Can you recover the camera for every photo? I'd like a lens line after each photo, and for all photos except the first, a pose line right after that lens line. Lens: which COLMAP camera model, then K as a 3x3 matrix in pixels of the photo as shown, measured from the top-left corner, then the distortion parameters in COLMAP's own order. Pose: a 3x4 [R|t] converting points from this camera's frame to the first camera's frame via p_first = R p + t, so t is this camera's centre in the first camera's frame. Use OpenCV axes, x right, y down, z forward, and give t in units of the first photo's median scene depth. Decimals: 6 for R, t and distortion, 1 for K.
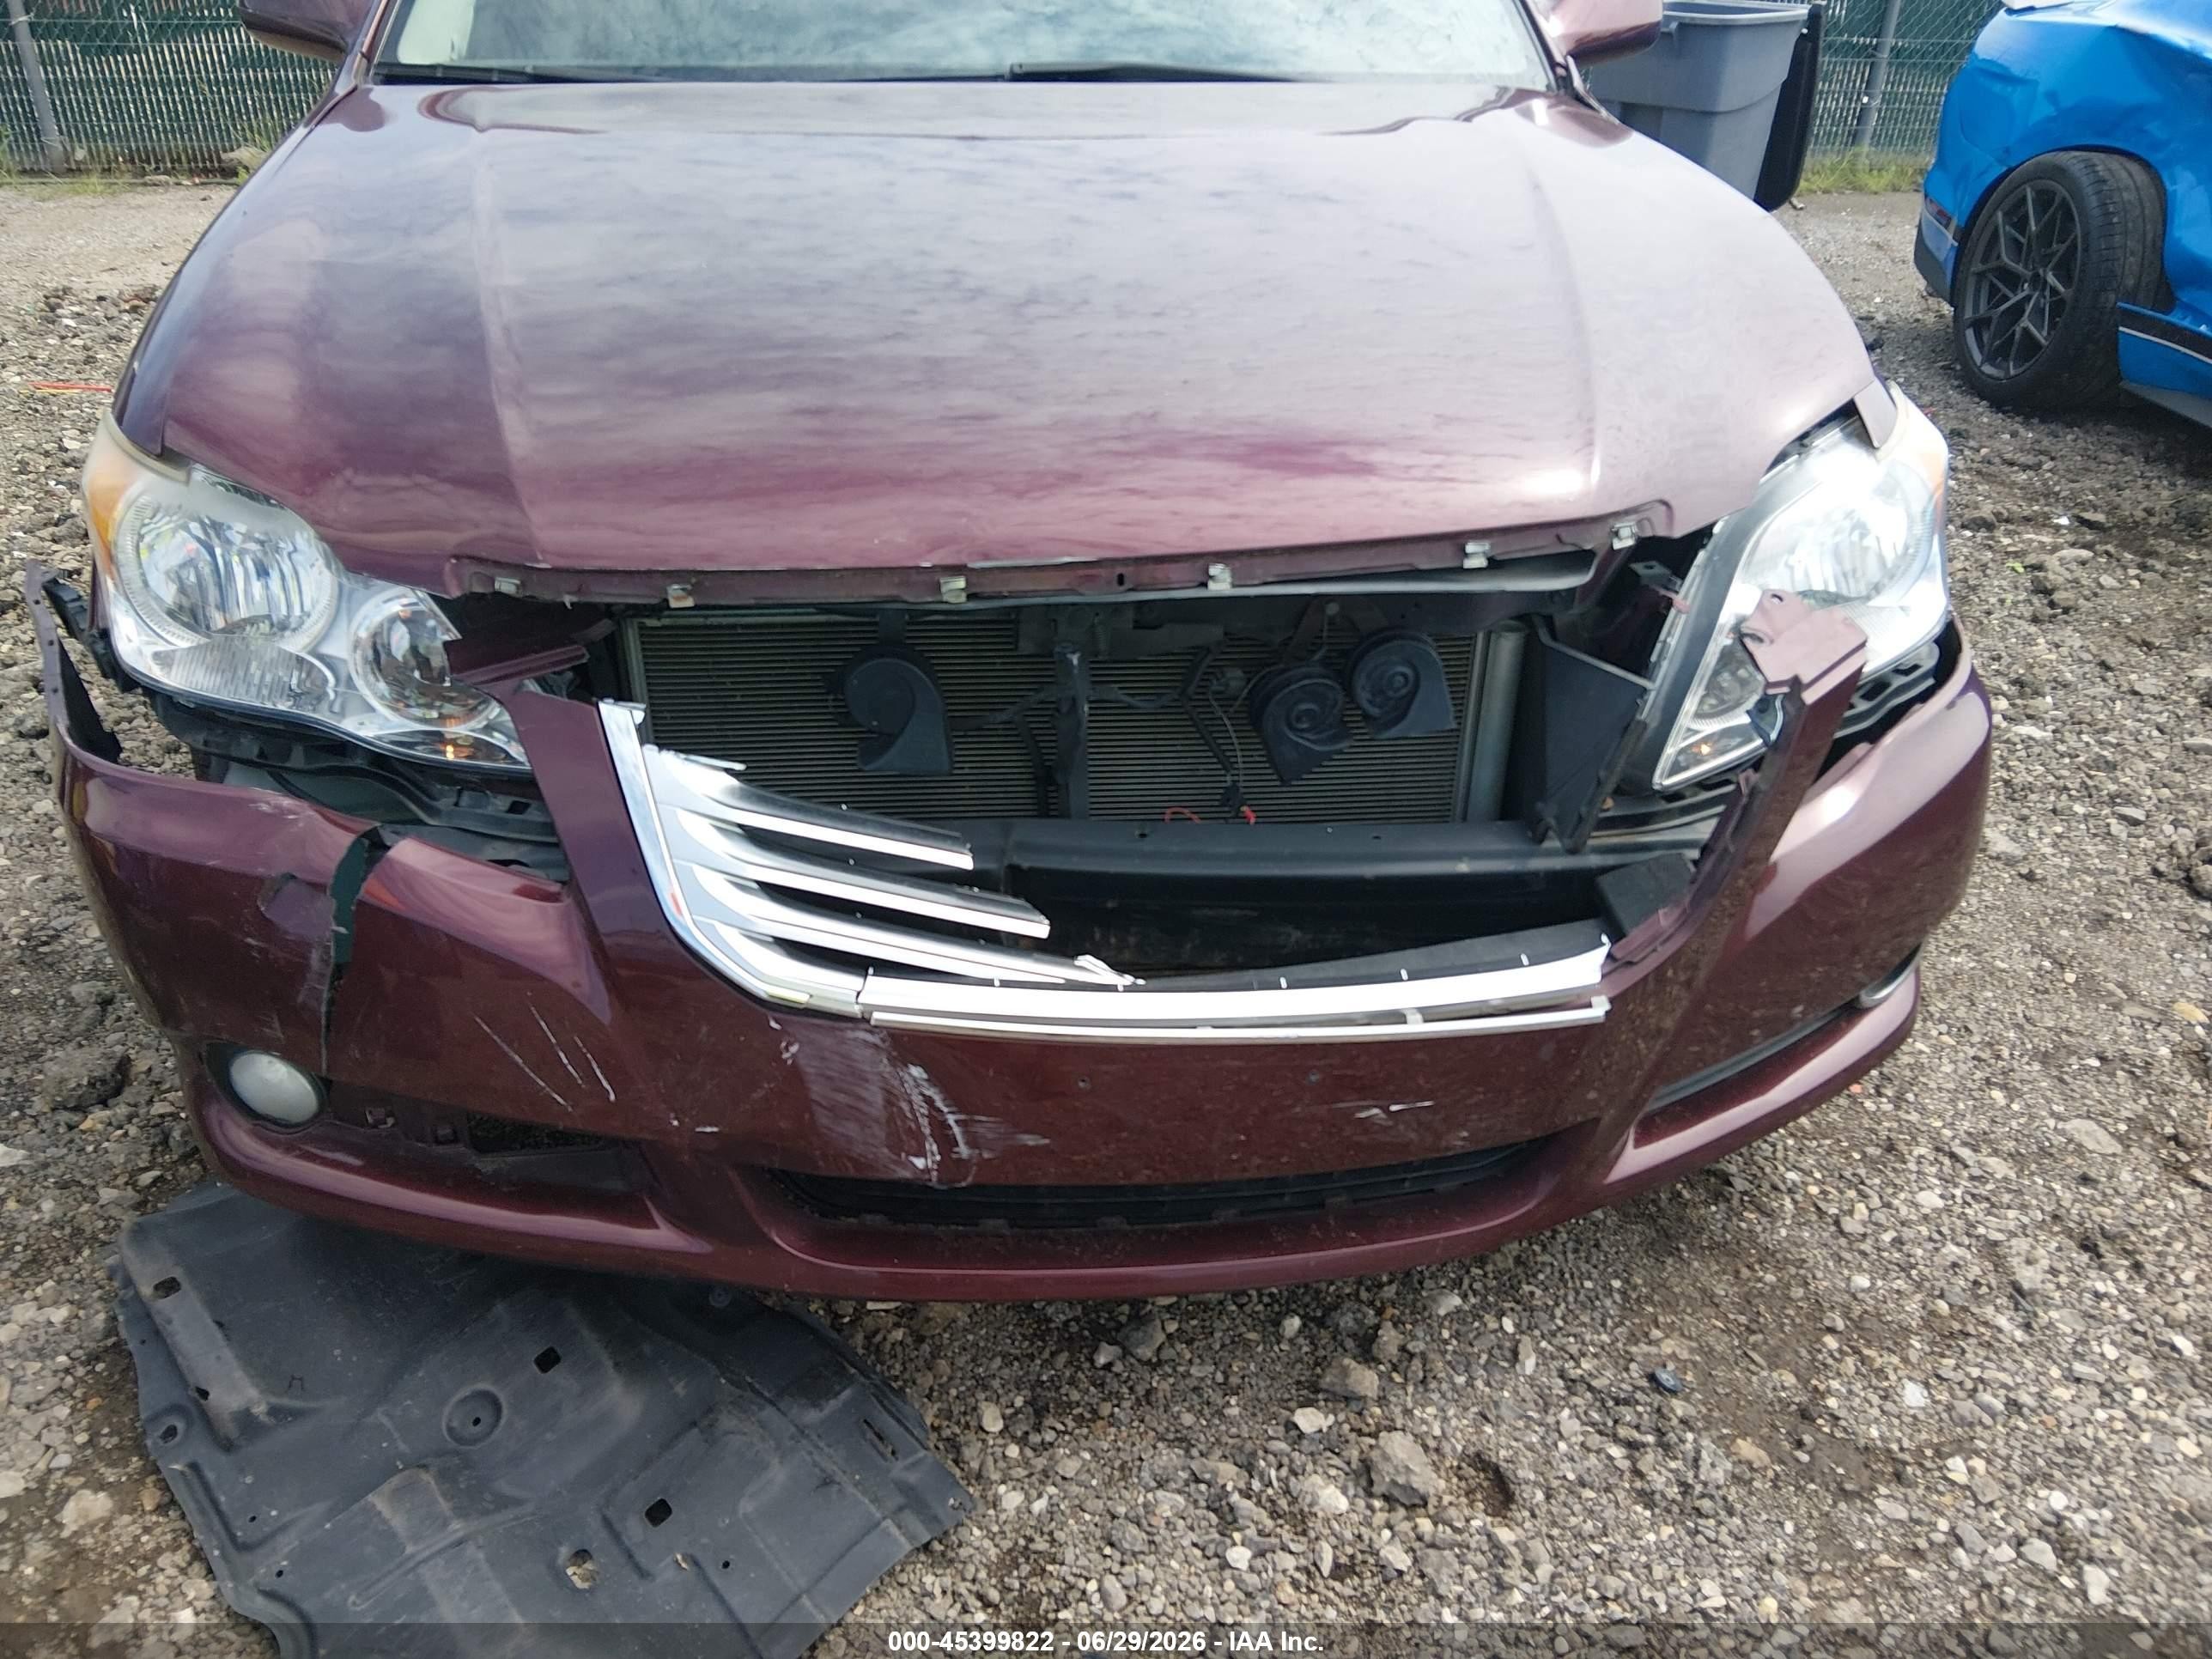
lens RADIAL K [[1731.6, 0, 1106.0], [0, 1731.6, 829.5], [0, 0, 1]] dist [0.077896, -0.125374]
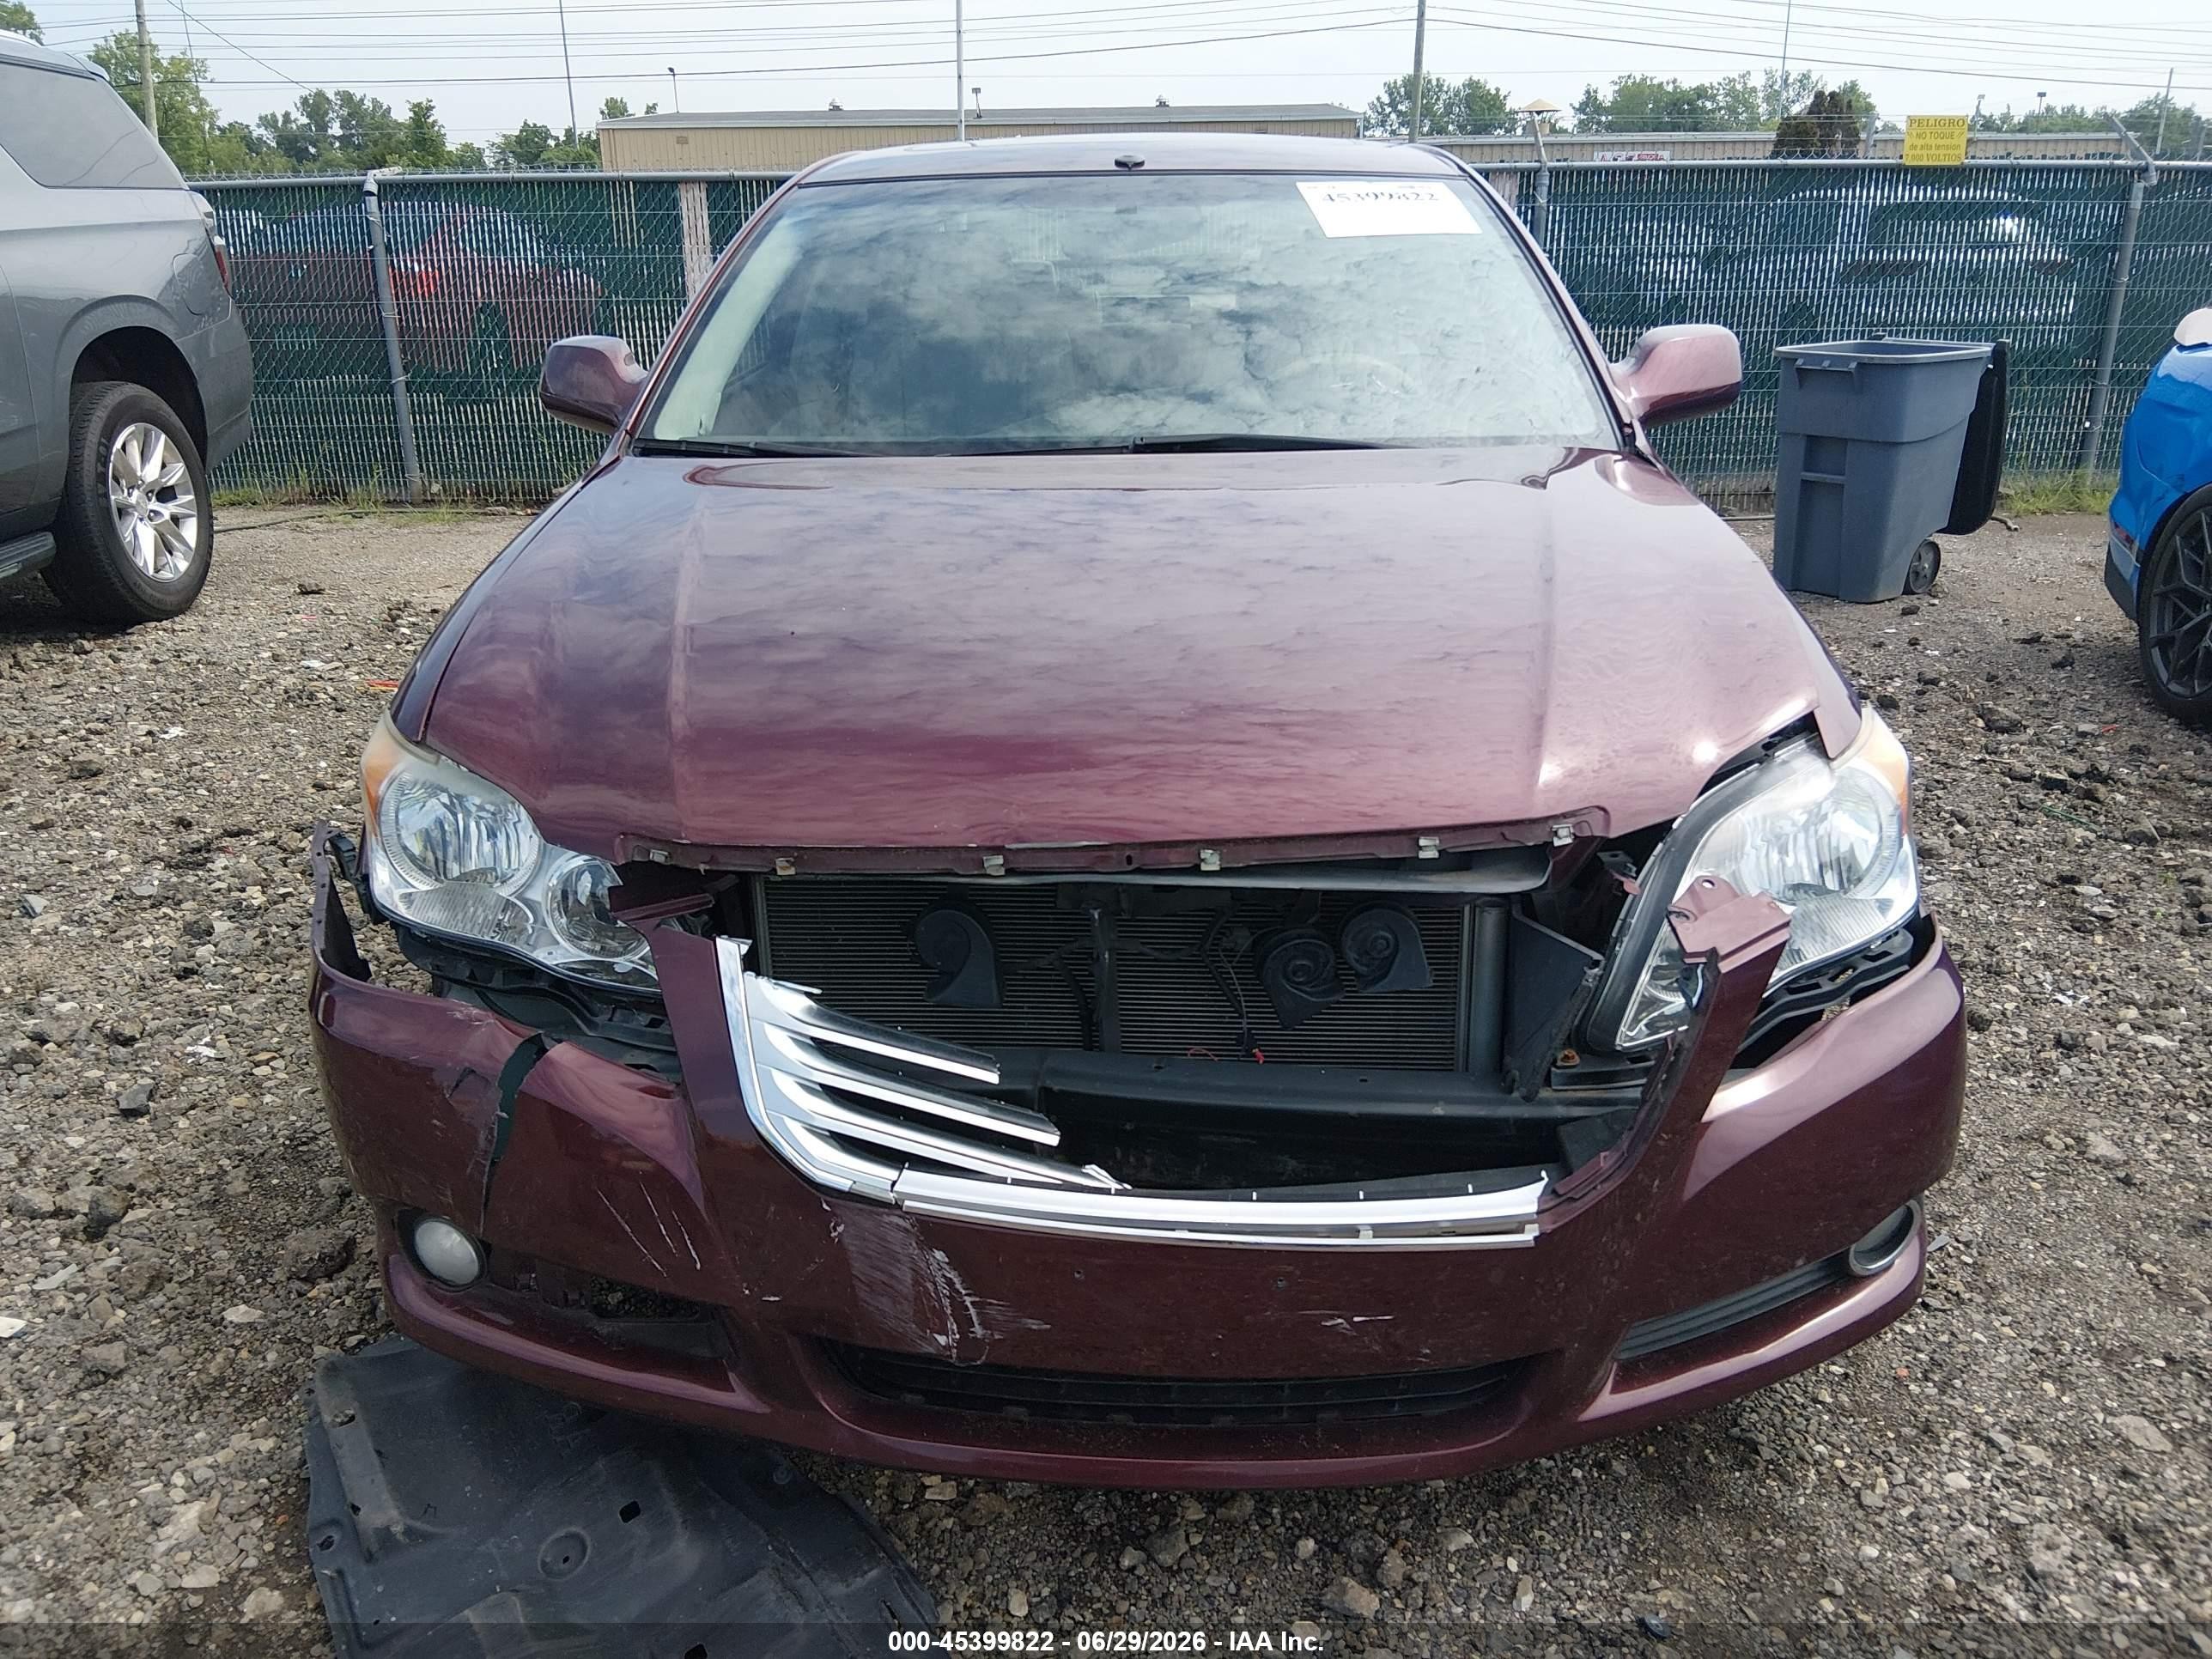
lens RADIAL K [[1885.2, 0, 1155.9], [0, 1885.2, 819.5], [0, 0, 1]] dist [0.092761, -0.205199]
pose [[0.985972, 0.021044, -0.165582, 0.200650], [-0.050393, 0.983259, -0.175109, 0.054490], [0.159125, 0.180997, 0.970525, -0.232712]]
